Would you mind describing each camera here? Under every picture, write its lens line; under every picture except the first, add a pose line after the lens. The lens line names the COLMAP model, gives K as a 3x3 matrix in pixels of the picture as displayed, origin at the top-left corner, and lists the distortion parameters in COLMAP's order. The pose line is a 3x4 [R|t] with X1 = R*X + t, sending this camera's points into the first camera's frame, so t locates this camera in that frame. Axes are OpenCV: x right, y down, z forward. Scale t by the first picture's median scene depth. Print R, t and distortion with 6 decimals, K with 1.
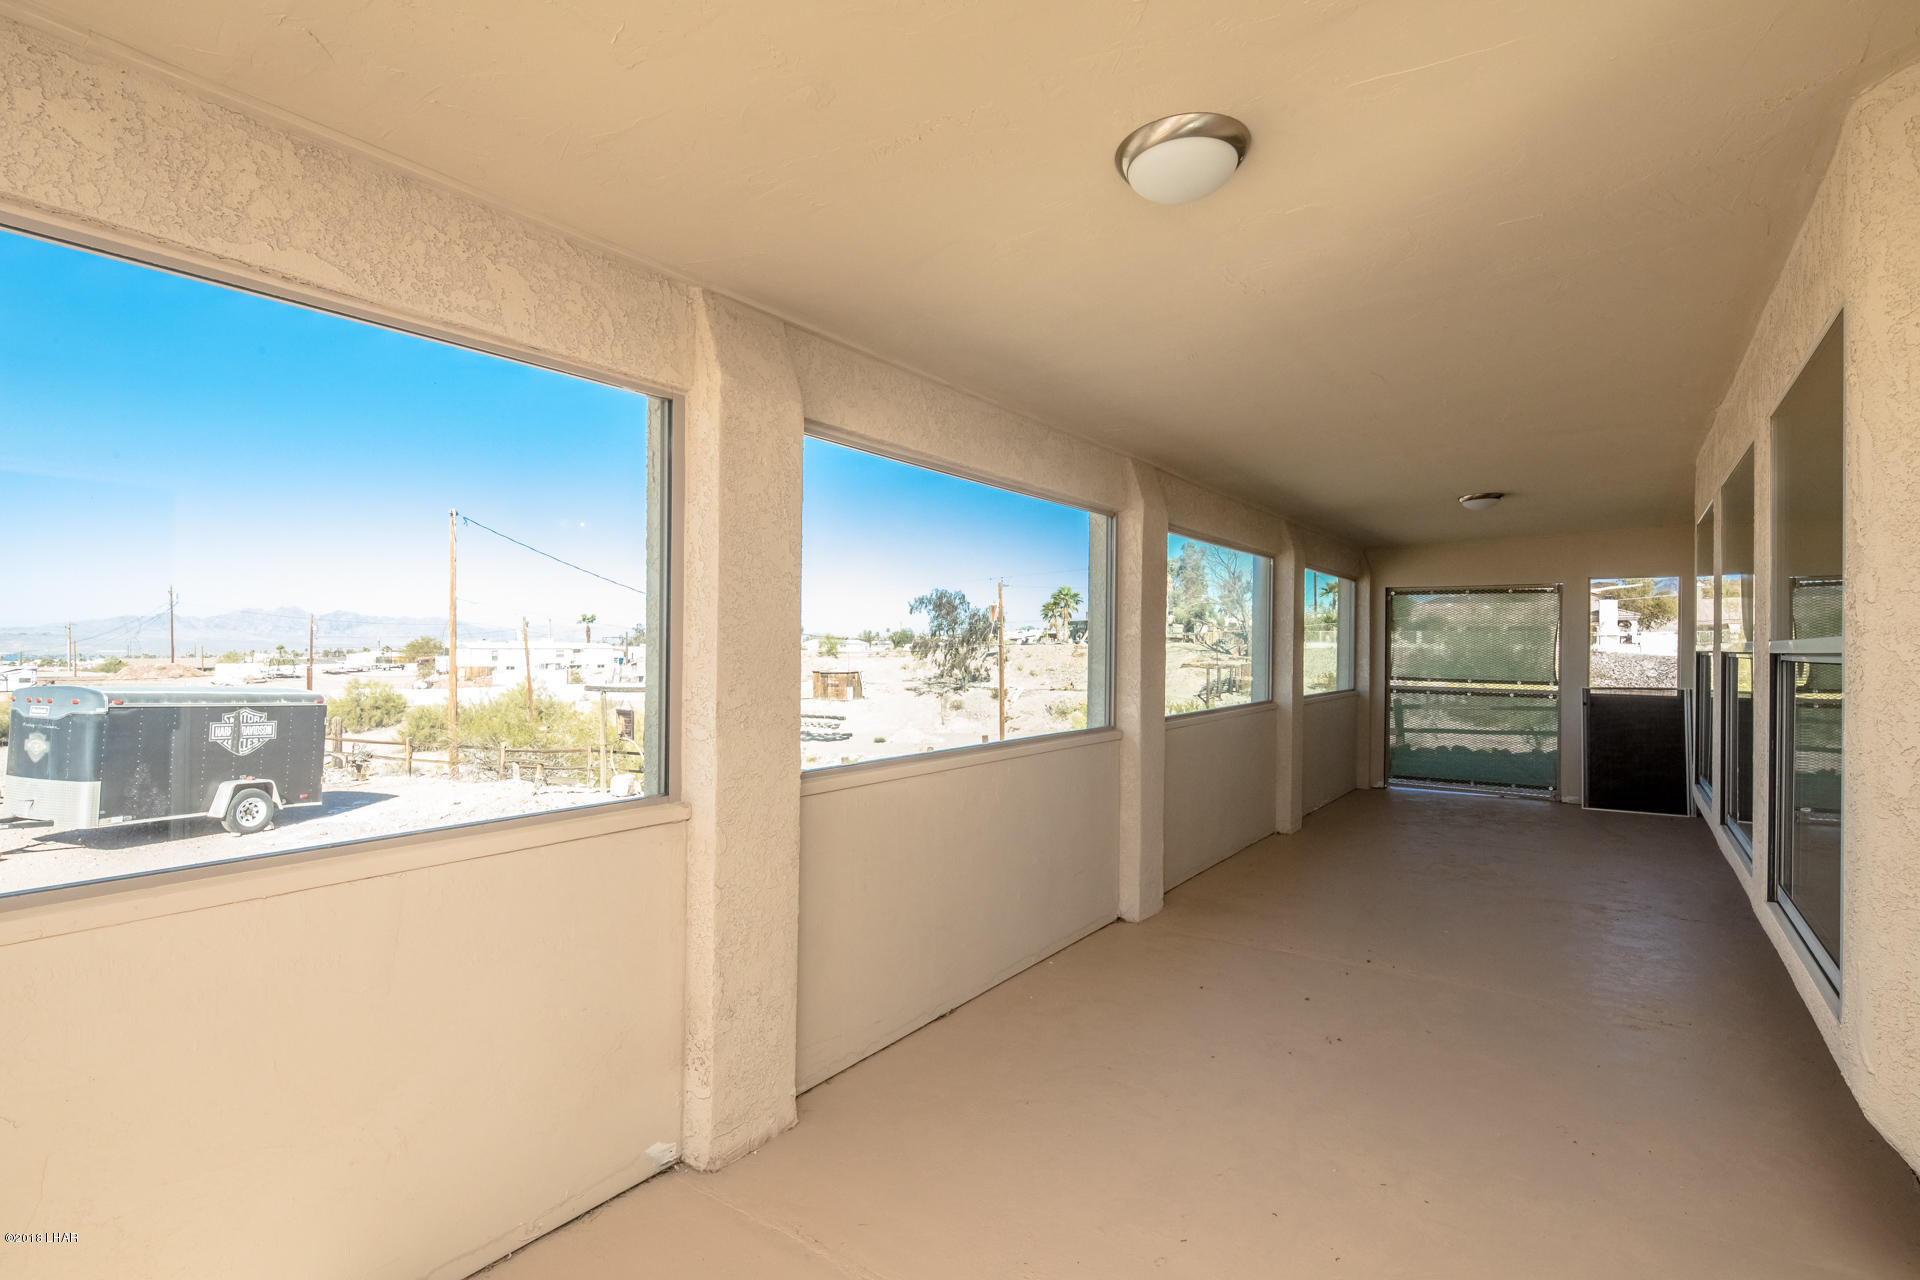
lens RADIAL K [[924.2, 0, 959.0], [0, 924.2, 632.6], [0, 0, 1]] dist [0.003242, -0.002893]
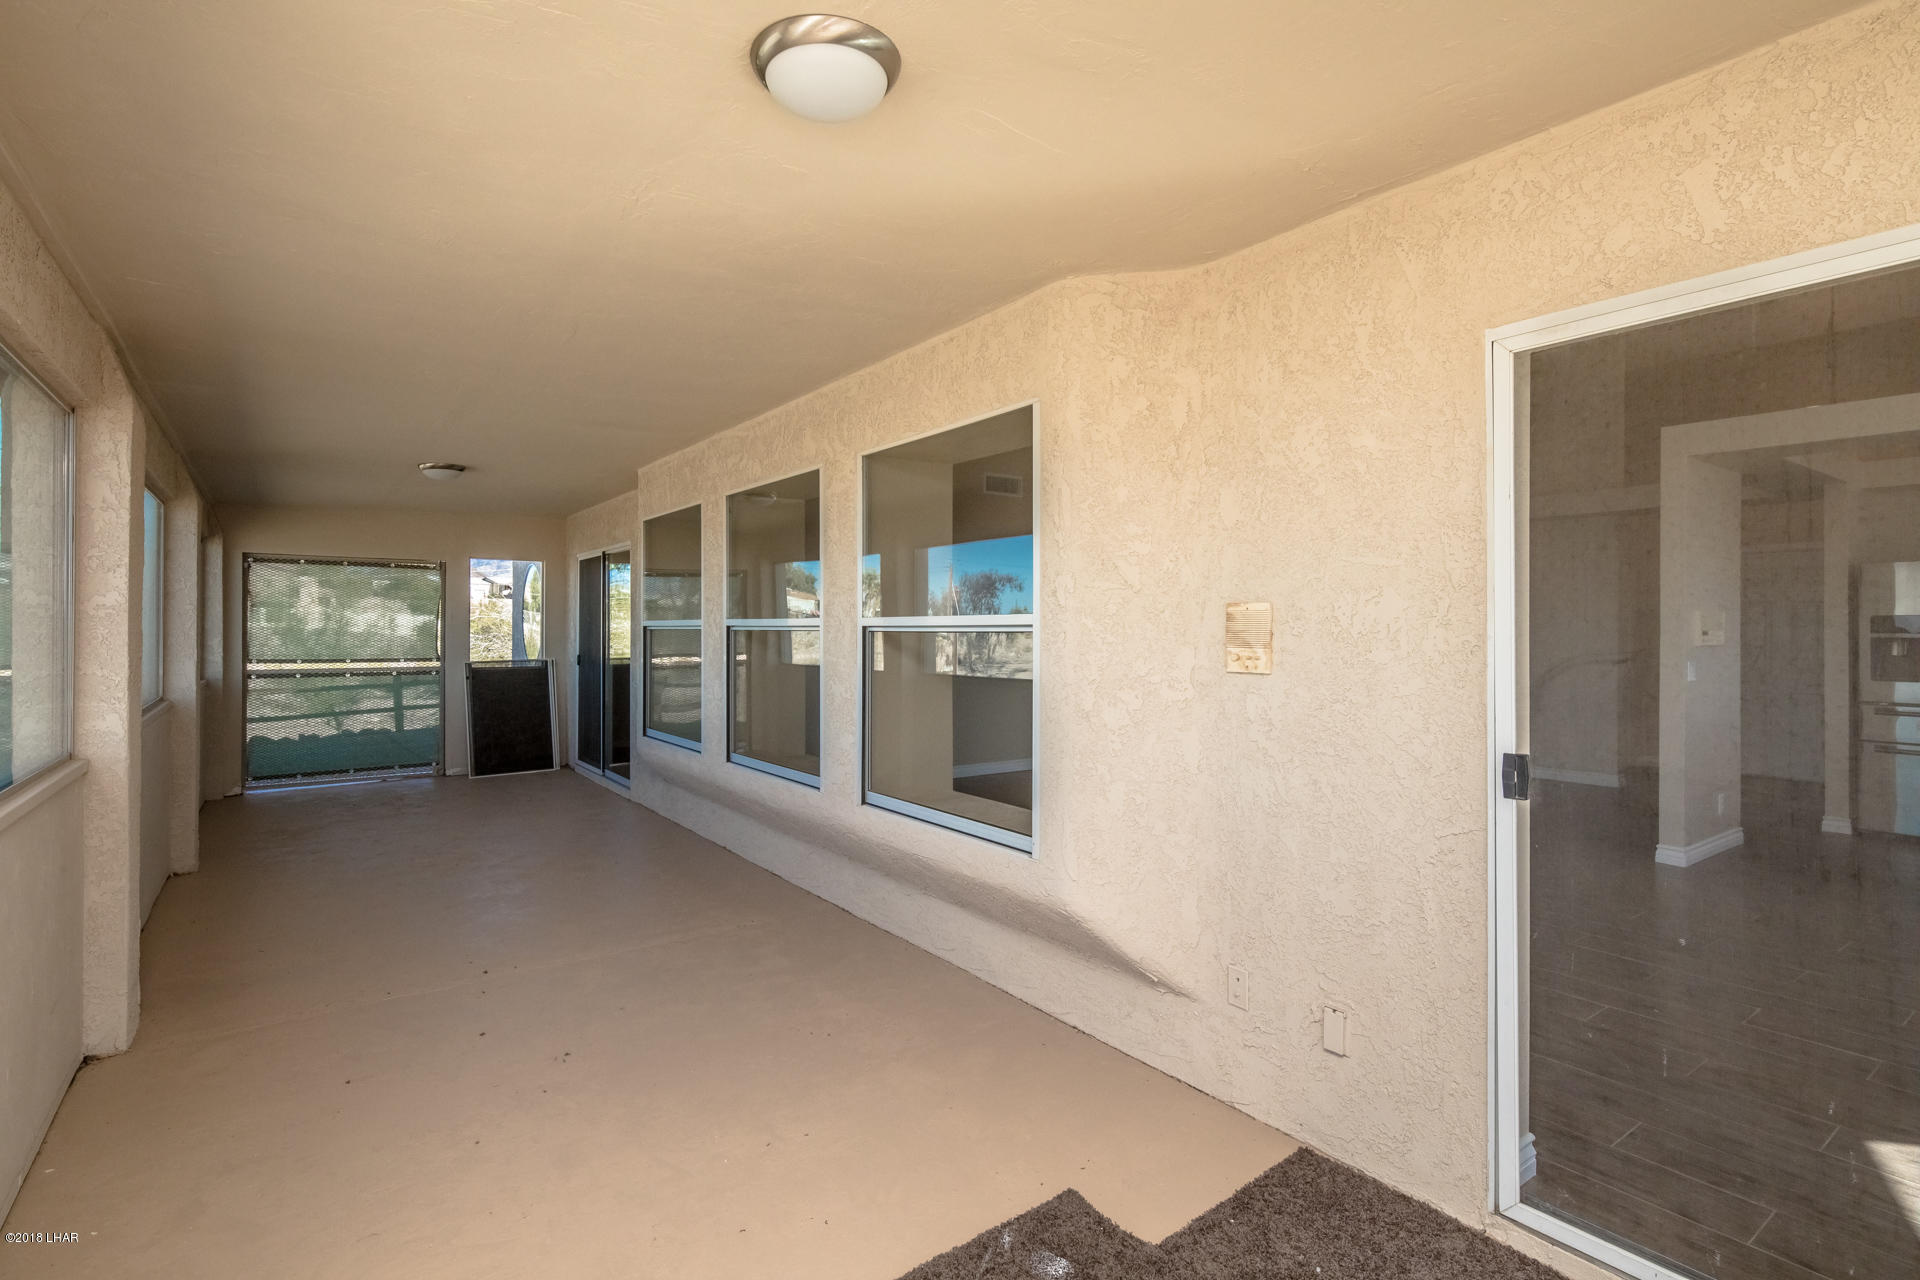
lens RADIAL K [[923.6, 0, 959.1], [0, 923.6, 619.1], [0, 0, 1]] dist [0.007957, -0.006293]
pose [[0.323458, 0.001255, 0.946242, -0.075245], [-0.011027, 0.999936, 0.002443, 0.001315], [-0.946178, -0.011225, 0.323451, 0.080322]]
